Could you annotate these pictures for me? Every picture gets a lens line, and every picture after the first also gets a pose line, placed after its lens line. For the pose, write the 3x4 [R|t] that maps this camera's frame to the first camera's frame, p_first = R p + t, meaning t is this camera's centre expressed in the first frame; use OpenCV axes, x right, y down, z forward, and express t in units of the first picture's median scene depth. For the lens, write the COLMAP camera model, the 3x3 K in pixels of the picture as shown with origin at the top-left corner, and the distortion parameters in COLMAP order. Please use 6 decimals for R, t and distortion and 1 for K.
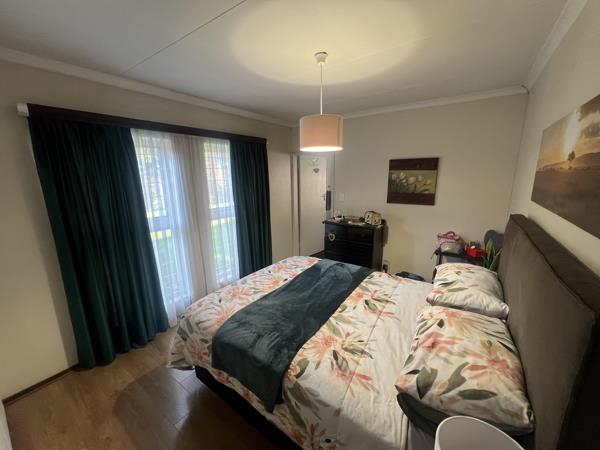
lens RADIAL K [[237.8, 0, 300.0], [0, 237.8, 225.0], [0, 0, 1]] dist [-0.000250, 0.000064]
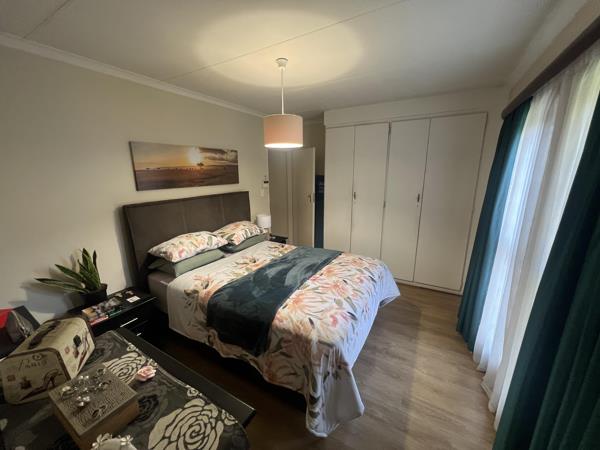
lens RADIAL K [[237.8, 0, 300.0], [0, 237.8, 225.0], [0, 0, 1]] dist [-0.000250, 0.000064]
pose [[-0.995608, 0.045352, -0.081905, 0.073229], [0.006553, 0.906454, 0.422255, -0.278154], [0.093393, 0.419863, -0.902769, 1.331508]]
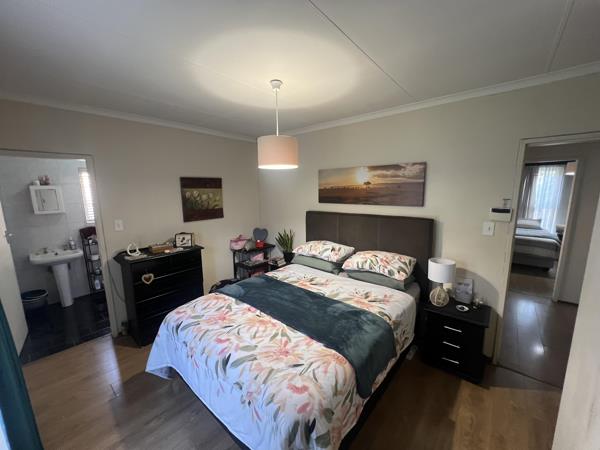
lens RADIAL K [[237.8, 0, 300.0], [0, 237.8, 225.0], [0, 0, 1]] dist [-0.000250, 0.000064]
pose [[0.092155, -0.141045, 0.985705, -0.611297], [0.220022, 0.968333, 0.117989, -0.107412], [-0.971132, 0.206003, 0.120270, 0.512787]]
